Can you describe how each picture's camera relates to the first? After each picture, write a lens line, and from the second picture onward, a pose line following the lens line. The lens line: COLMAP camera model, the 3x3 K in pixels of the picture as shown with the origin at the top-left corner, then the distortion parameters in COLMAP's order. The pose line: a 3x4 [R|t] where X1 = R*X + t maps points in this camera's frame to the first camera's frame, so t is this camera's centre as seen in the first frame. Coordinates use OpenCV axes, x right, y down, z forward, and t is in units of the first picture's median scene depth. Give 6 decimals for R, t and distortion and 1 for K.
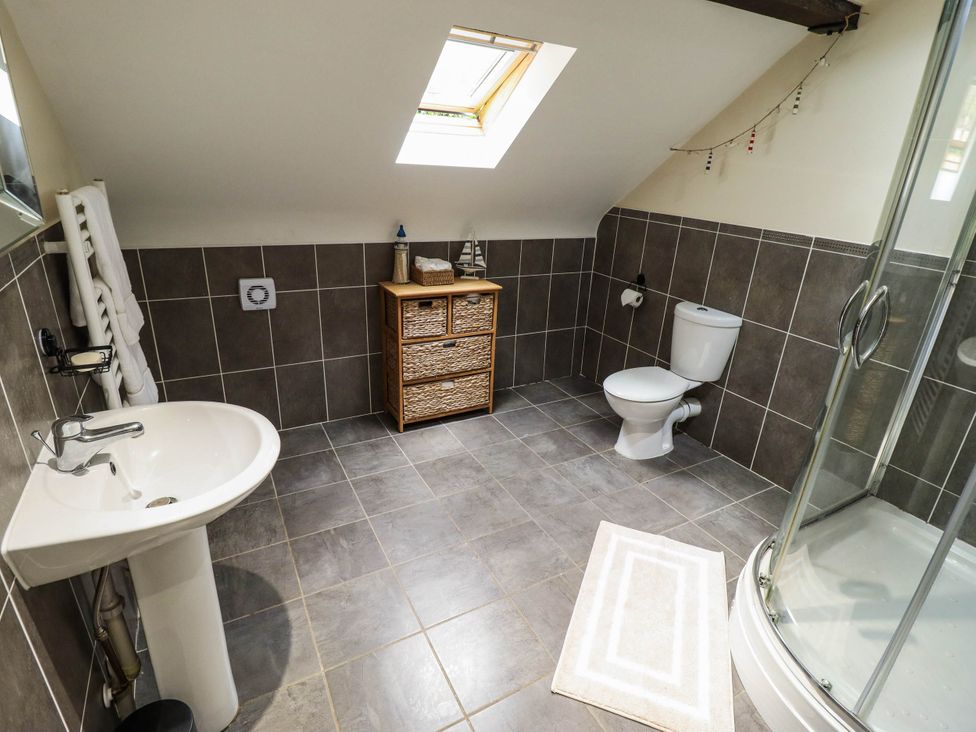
lens RADIAL K [[508.1, 0, 501.0], [0, 508.1, 359.9], [0, 0, 1]] dist [0.010132, -0.015365]
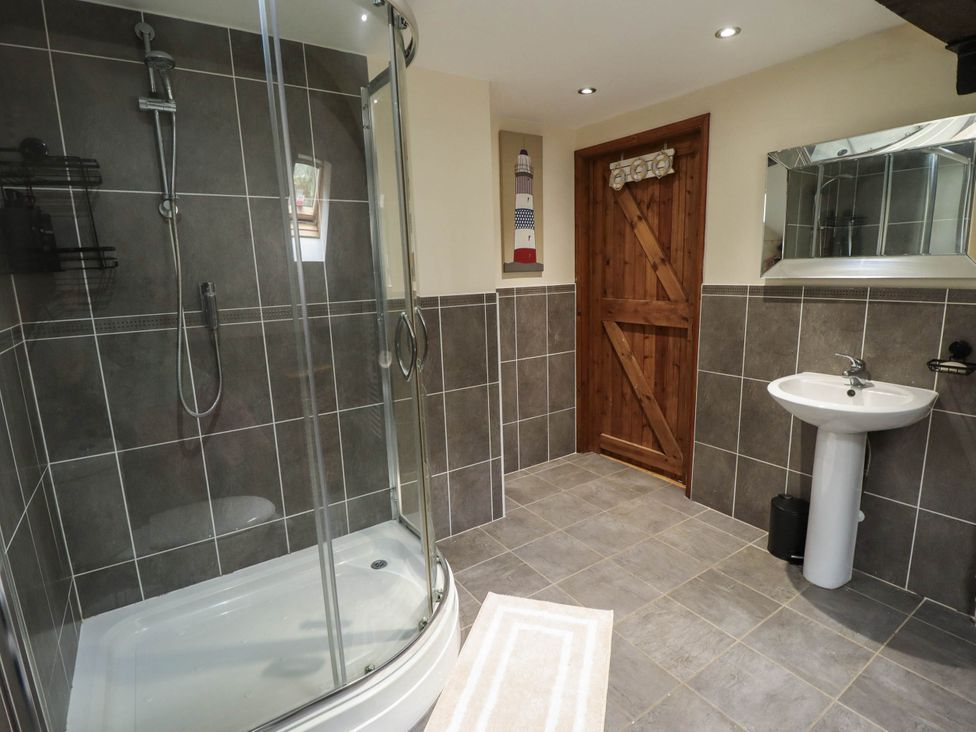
lens RADIAL K [[508.1, 0, 491.5], [0, 508.1, 369.0], [0, 0, 1]] dist [0.010132, -0.015365]
pose [[-0.996987, -0.017010, -0.075684, 0.326946], [-0.054364, 0.849187, 0.525286, -0.356750], [0.055335, 0.527818, -0.847553, 1.102594]]
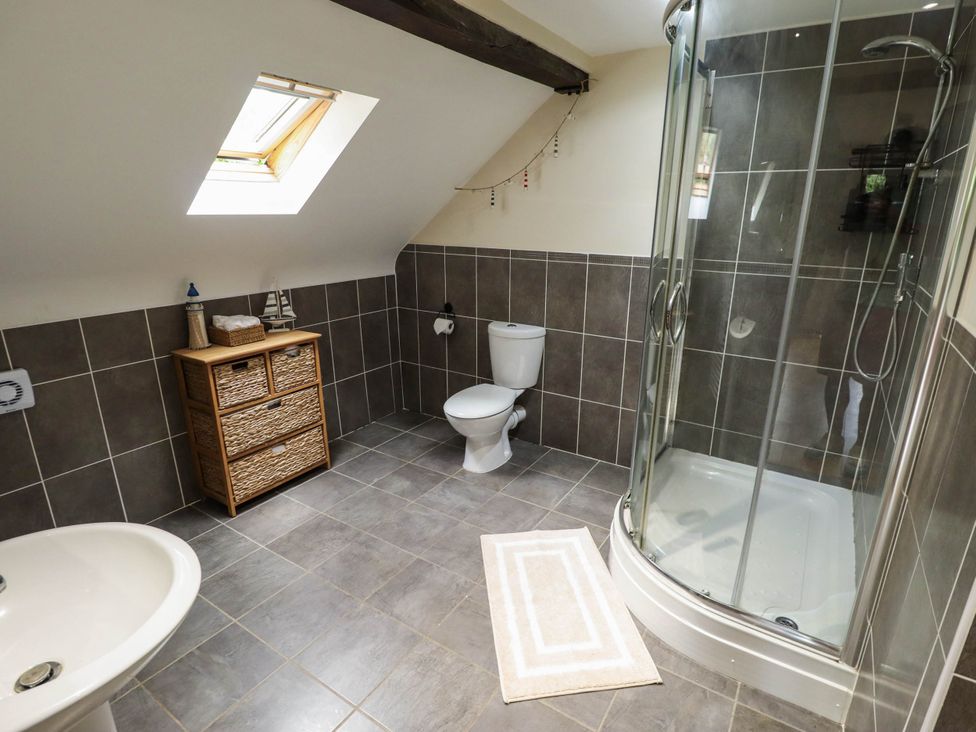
lens RADIAL K [[508.1, 0, 500.0], [0, 508.1, 362.8], [0, 0, 1]] dist [0.010132, -0.015365]
pose [[0.886356, -0.180860, 0.426219, -0.140266], [0.207461, 0.978106, -0.016387, -0.006535], [-0.413924, 0.102949, 0.904471, -0.001004]]
